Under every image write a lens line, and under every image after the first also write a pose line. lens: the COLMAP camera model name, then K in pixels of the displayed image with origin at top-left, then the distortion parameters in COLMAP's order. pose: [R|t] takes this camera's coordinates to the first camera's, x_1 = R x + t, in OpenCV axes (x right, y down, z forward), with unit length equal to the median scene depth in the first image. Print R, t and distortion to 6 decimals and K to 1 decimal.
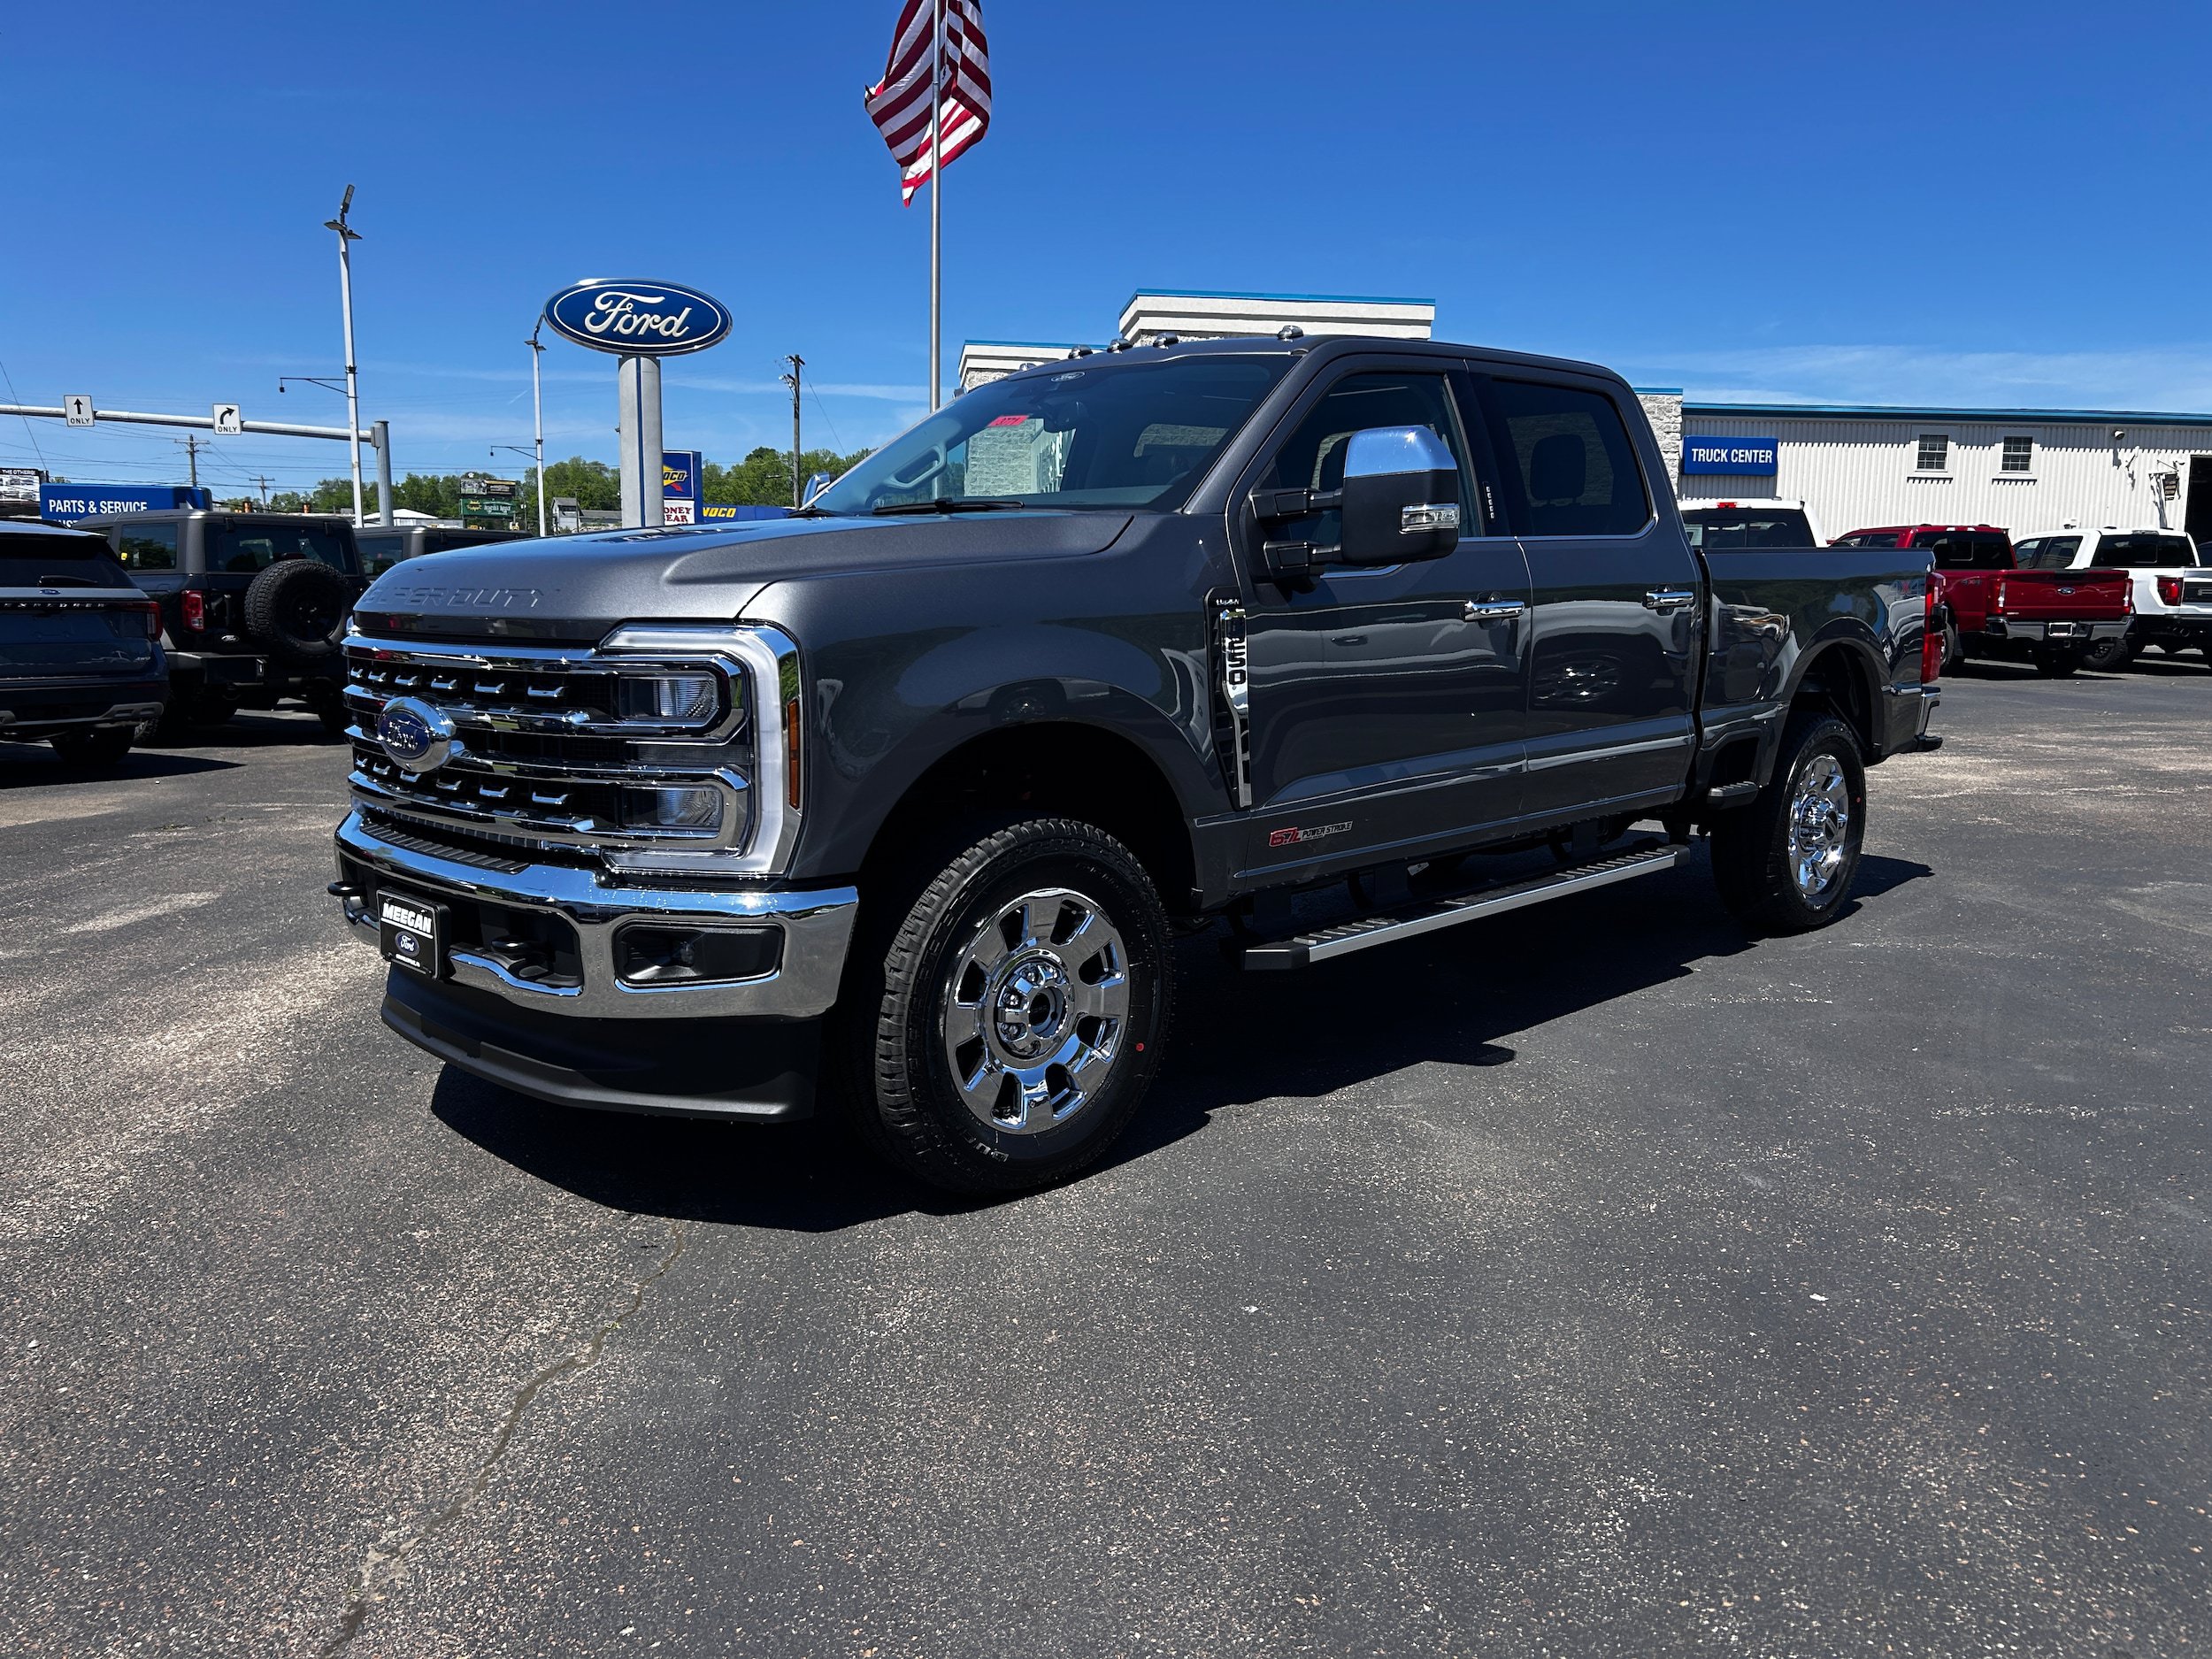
lens RADIAL K [[1665.8, 0, 1105.1], [0, 1665.8, 840.7], [0, 0, 1]] dist [0.059791, -0.068069]
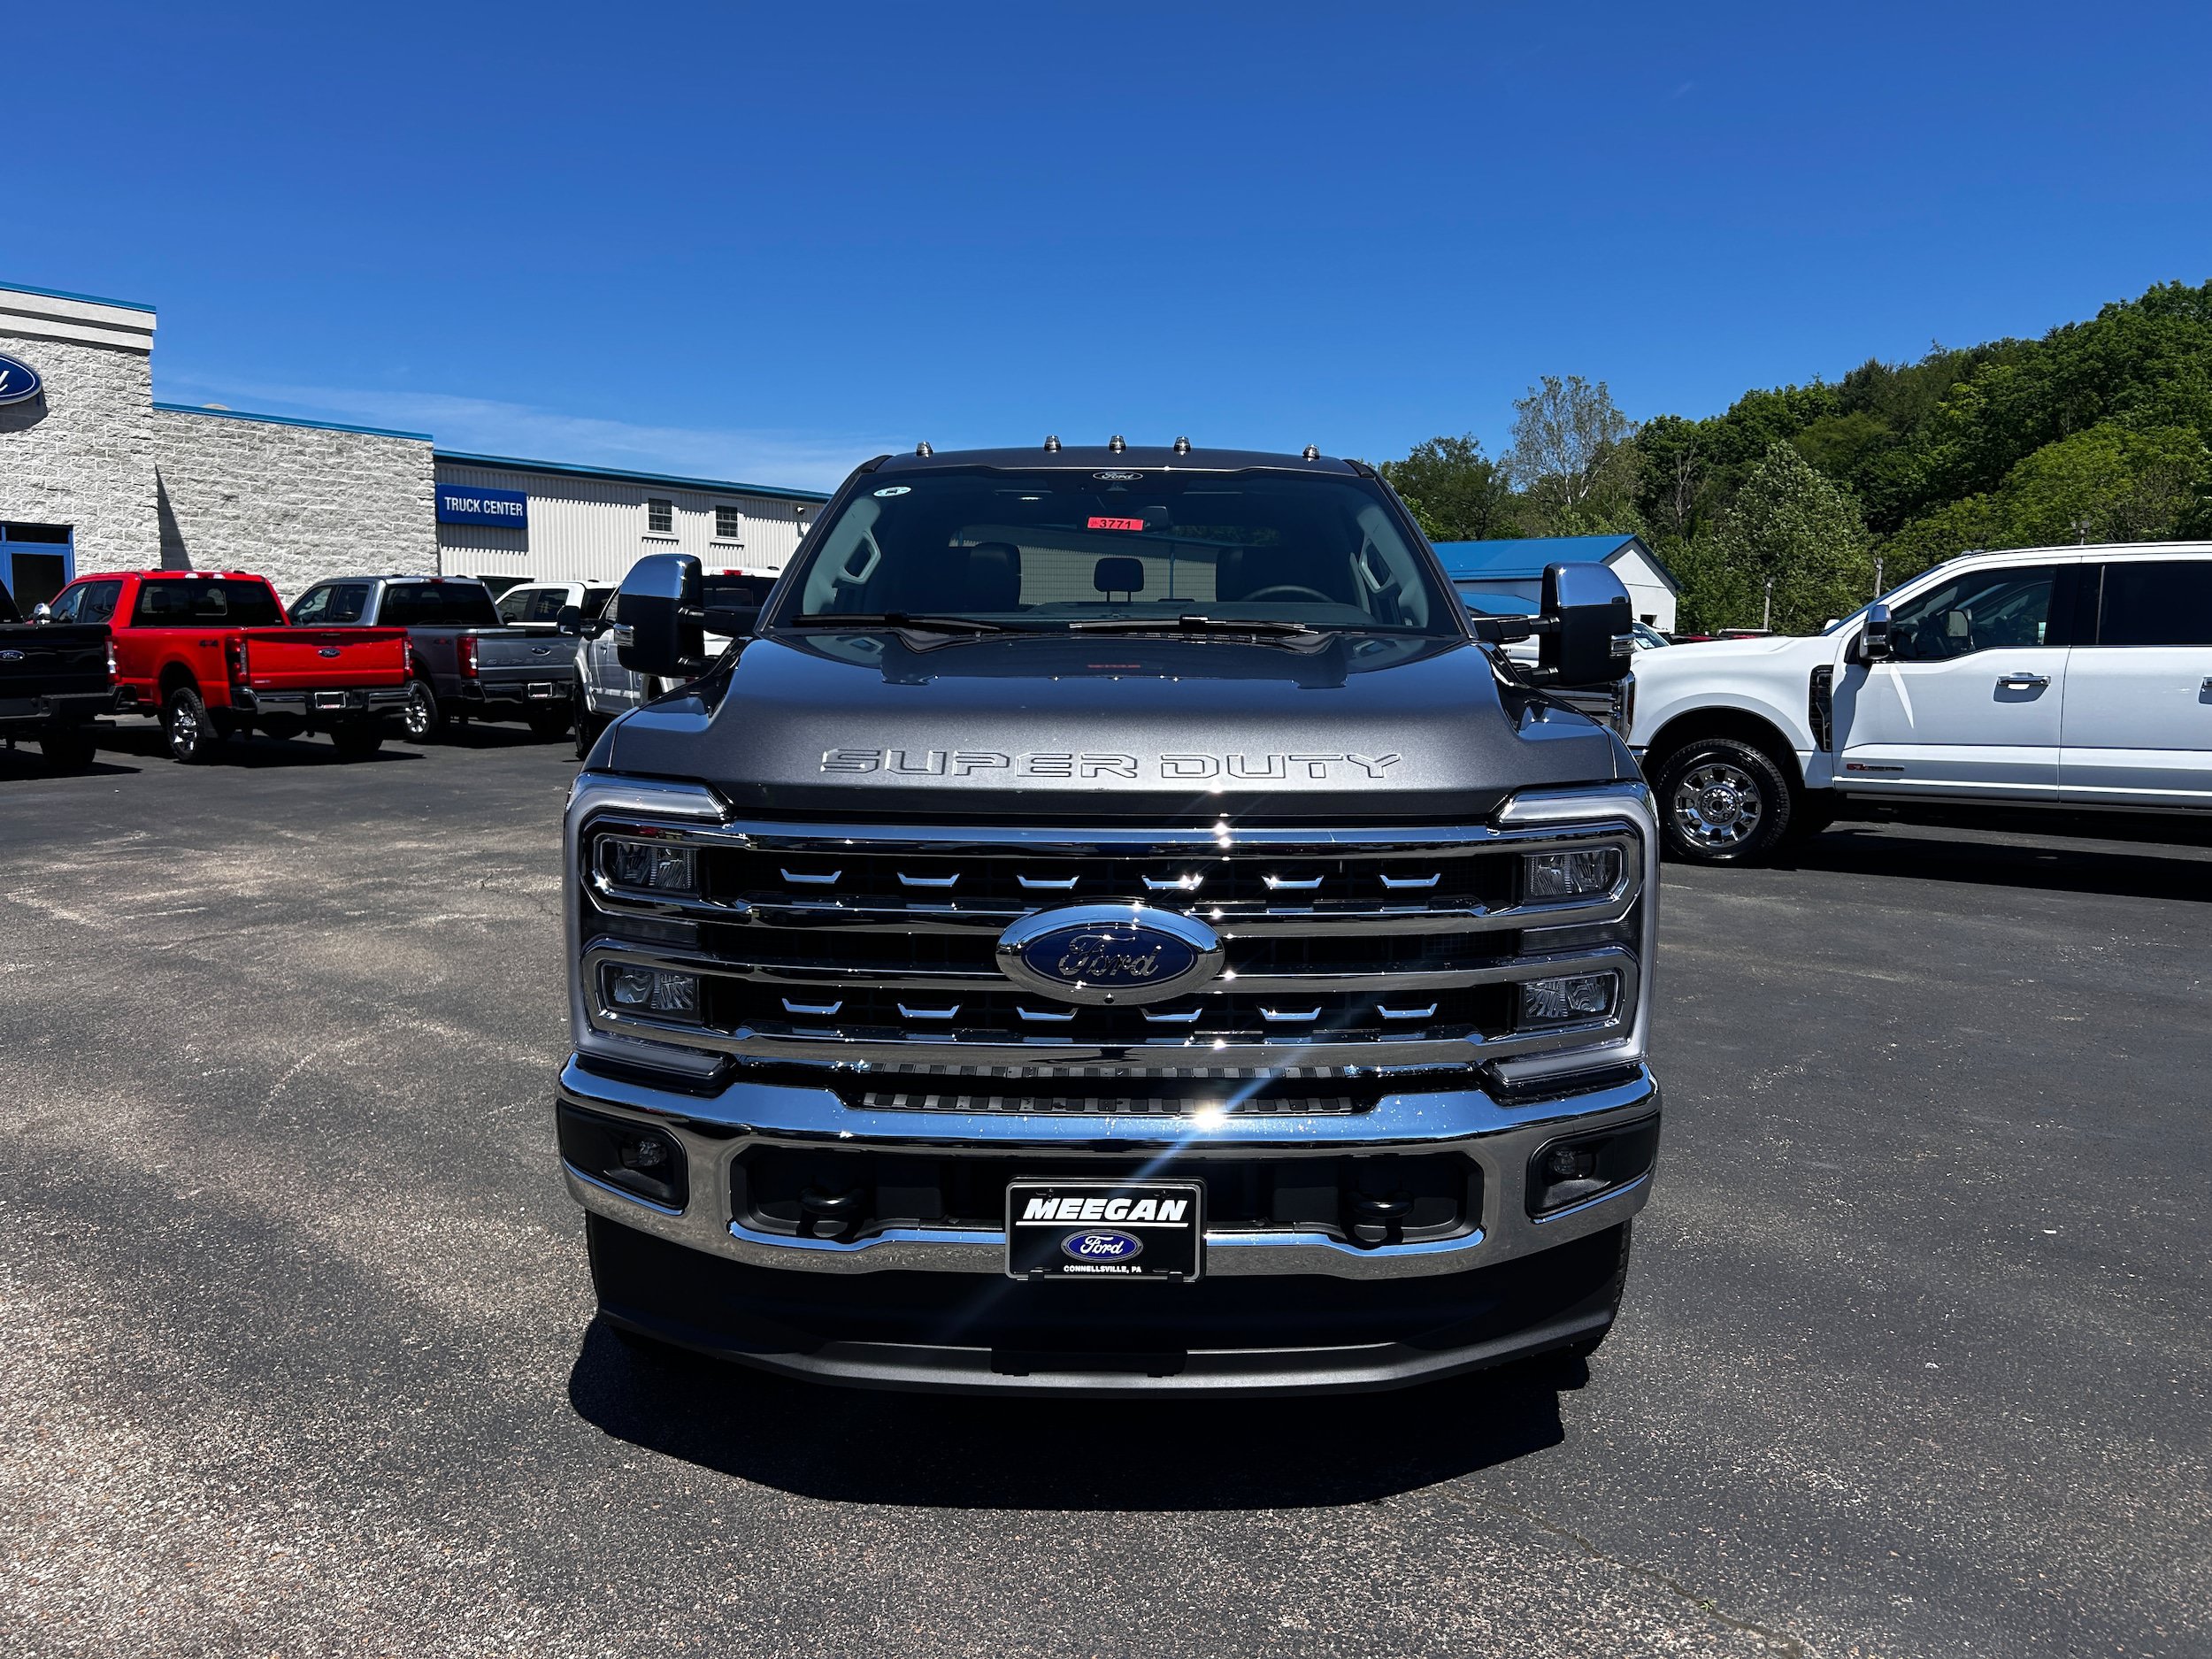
lens RADIAL K [[1665.8, 0, 1120.0], [0, 1665.8, 841.3], [0, 0, 1]] dist [0.059791, -0.068069]
pose [[0.699589, -0.084702, 0.709507, -0.688396], [0.102095, 0.994611, 0.018071, -0.093925], [-0.707214, 0.059795, 0.704467, 0.365824]]
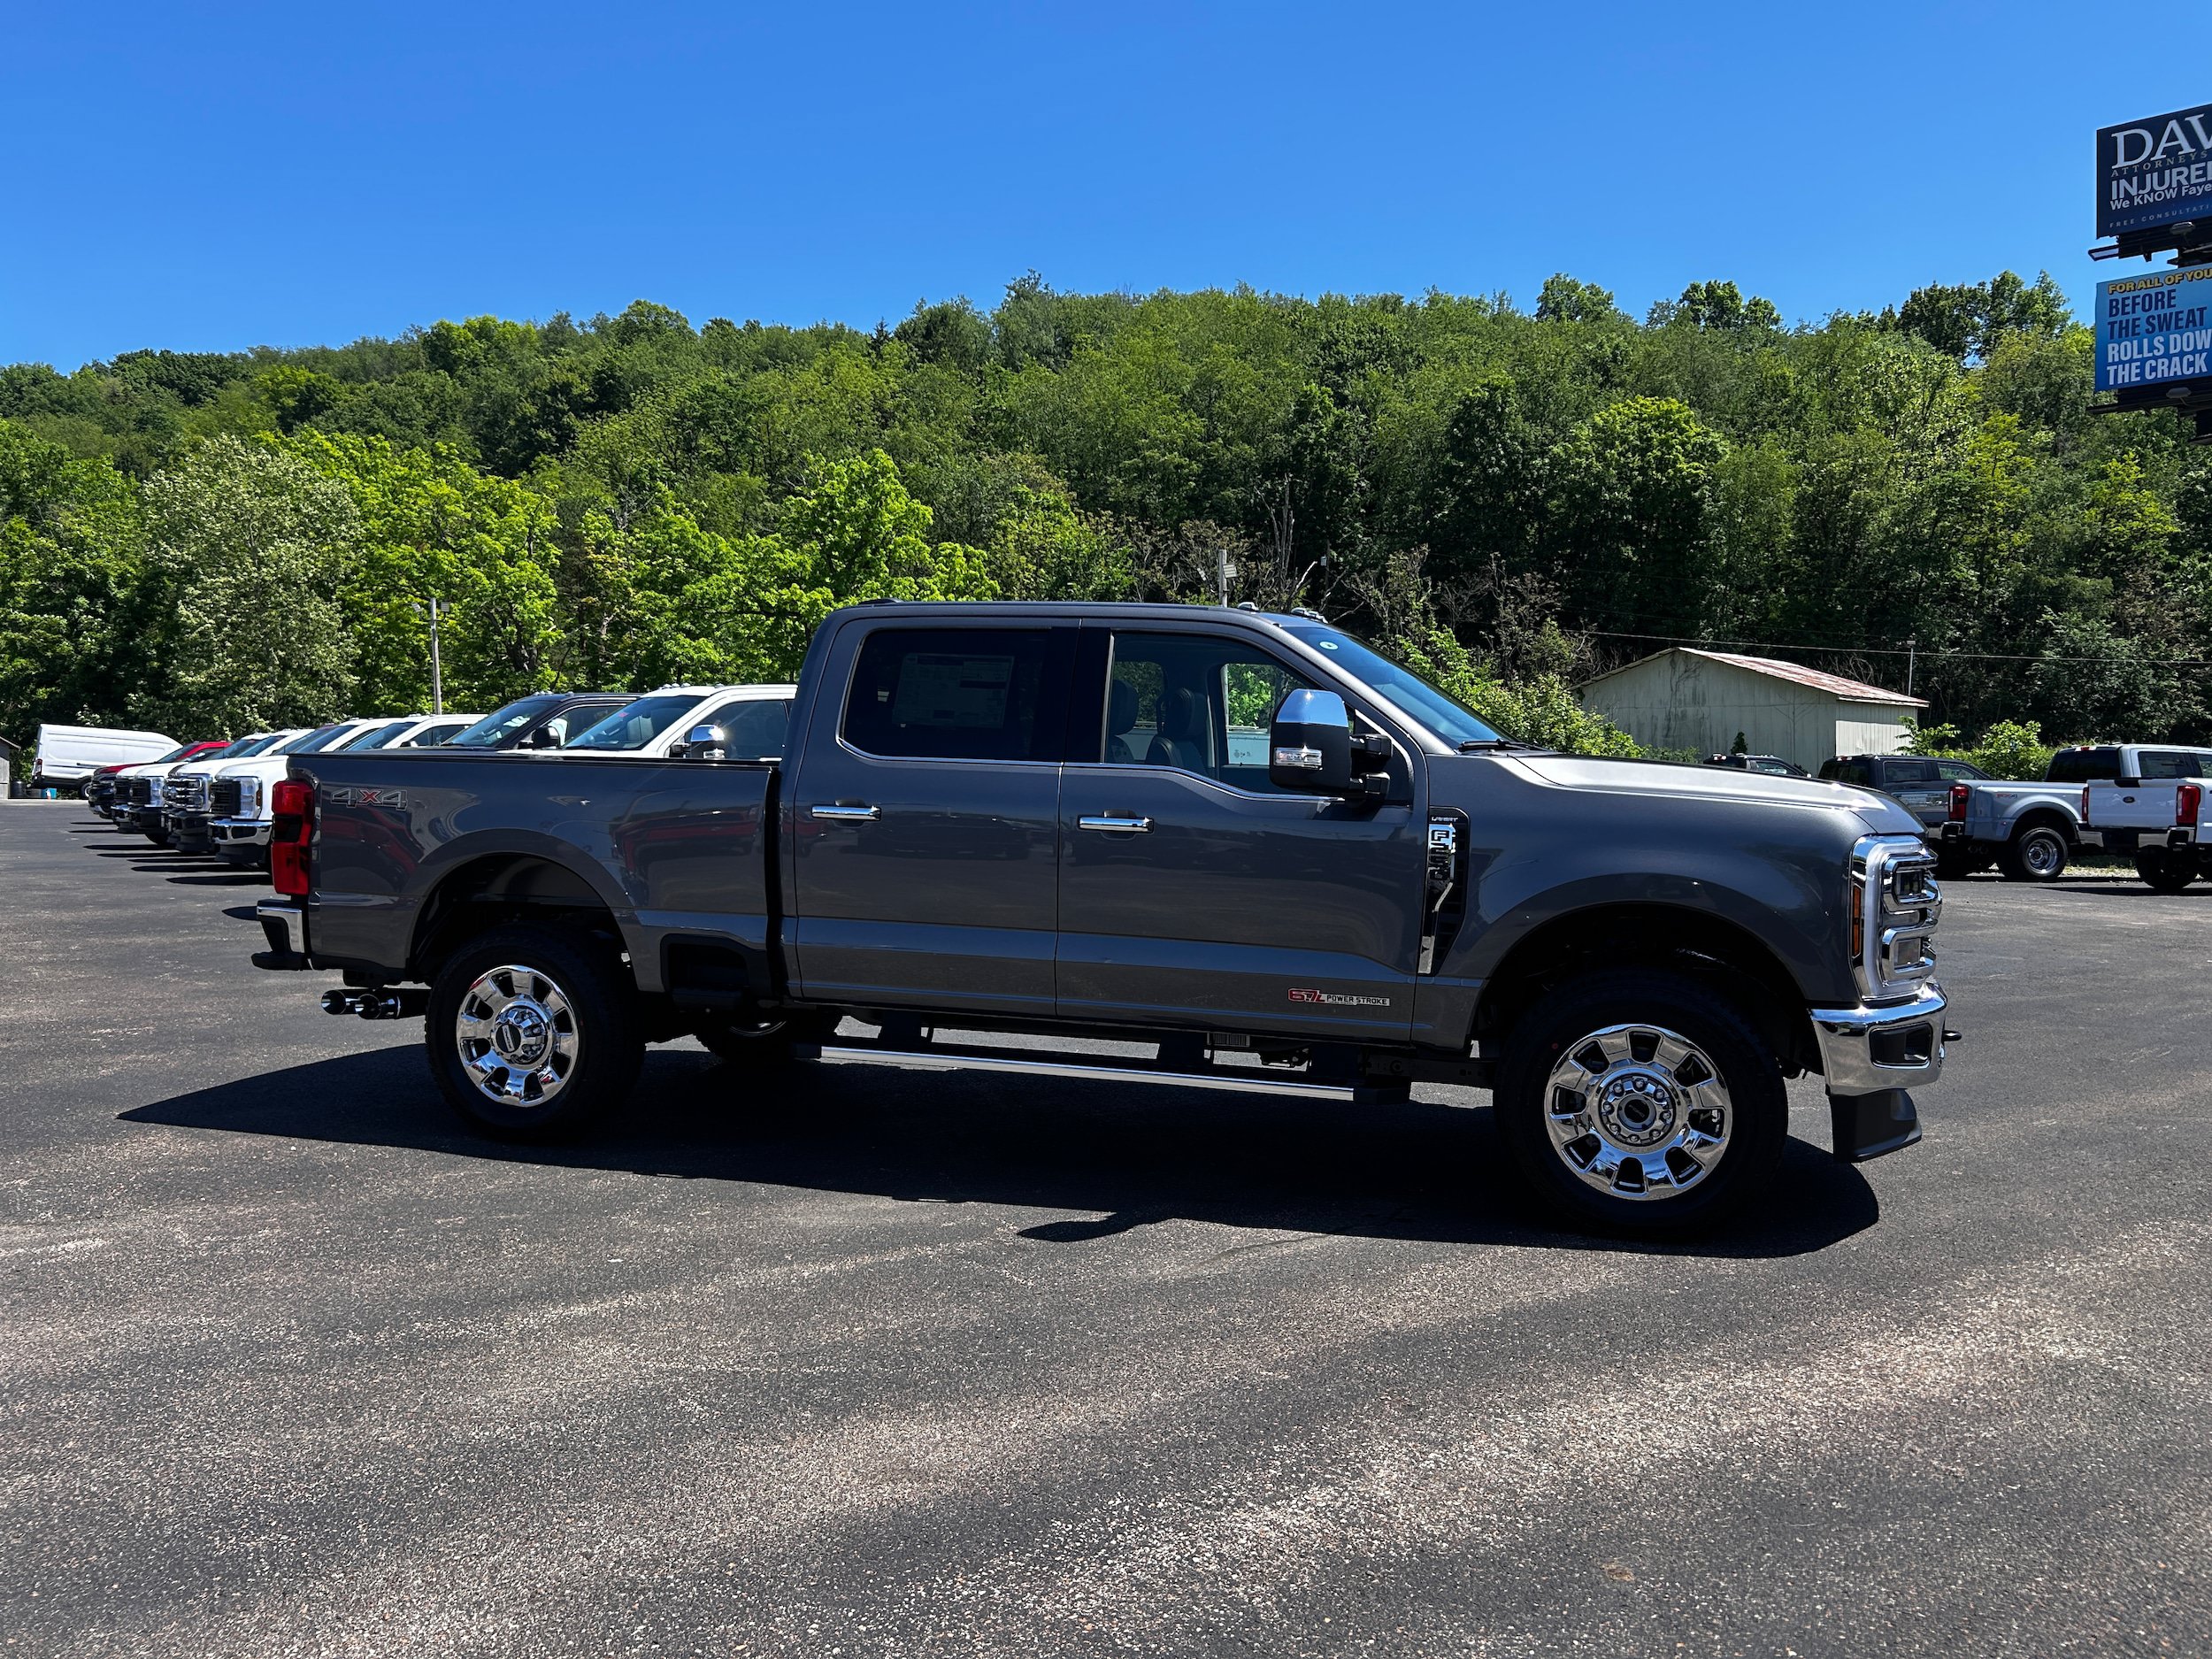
lens RADIAL K [[1665.8, 0, 1118.5], [0, 1665.8, 866.9], [0, 0, 1]] dist [0.059791, -0.068069]
pose [[-0.474854, -0.061724, 0.877897, -1.085222], [0.128012, 0.982084, 0.138290, -0.311384], [-0.870704, 0.178049, -0.458446, 1.799902]]
